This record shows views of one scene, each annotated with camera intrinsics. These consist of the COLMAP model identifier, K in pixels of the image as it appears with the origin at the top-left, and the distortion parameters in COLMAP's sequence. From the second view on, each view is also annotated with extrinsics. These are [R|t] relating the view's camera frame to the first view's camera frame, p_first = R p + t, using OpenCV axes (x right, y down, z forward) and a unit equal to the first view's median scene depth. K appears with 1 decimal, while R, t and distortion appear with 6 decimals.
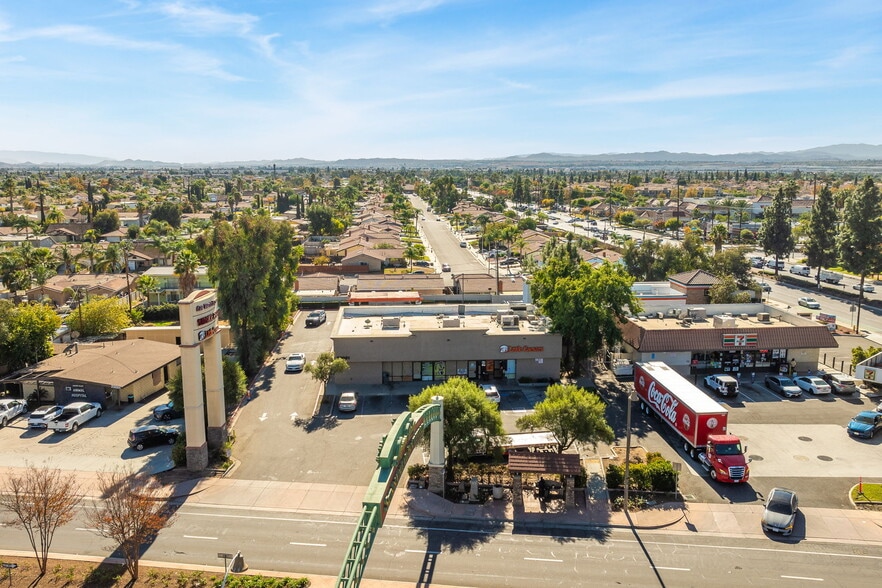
lens RADIAL K [[733.2, 0, 446.2], [0, 733.2, 293.4], [0, 0, 1]] dist [-0.018722, 0.027954]
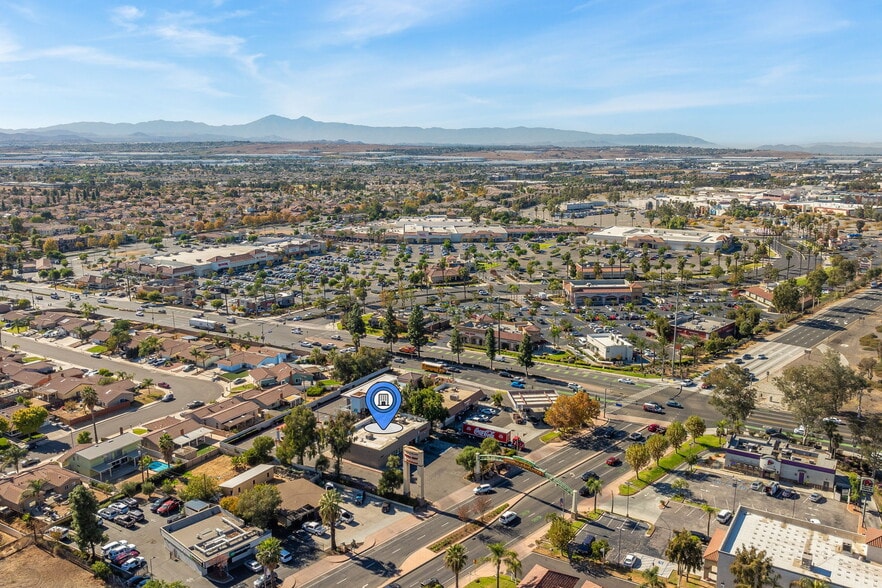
lens RADIAL K [[733.2, 0, 442.5], [0, 733.2, 293.6], [0, 0, 1]] dist [-0.018722, 0.027954]
pose [[0.592239, -0.168336, 0.787982, -1.848838], [0.144194, 0.984289, 0.101898, -0.666542], [-0.792755, 0.053275, 0.607208, -0.684325]]
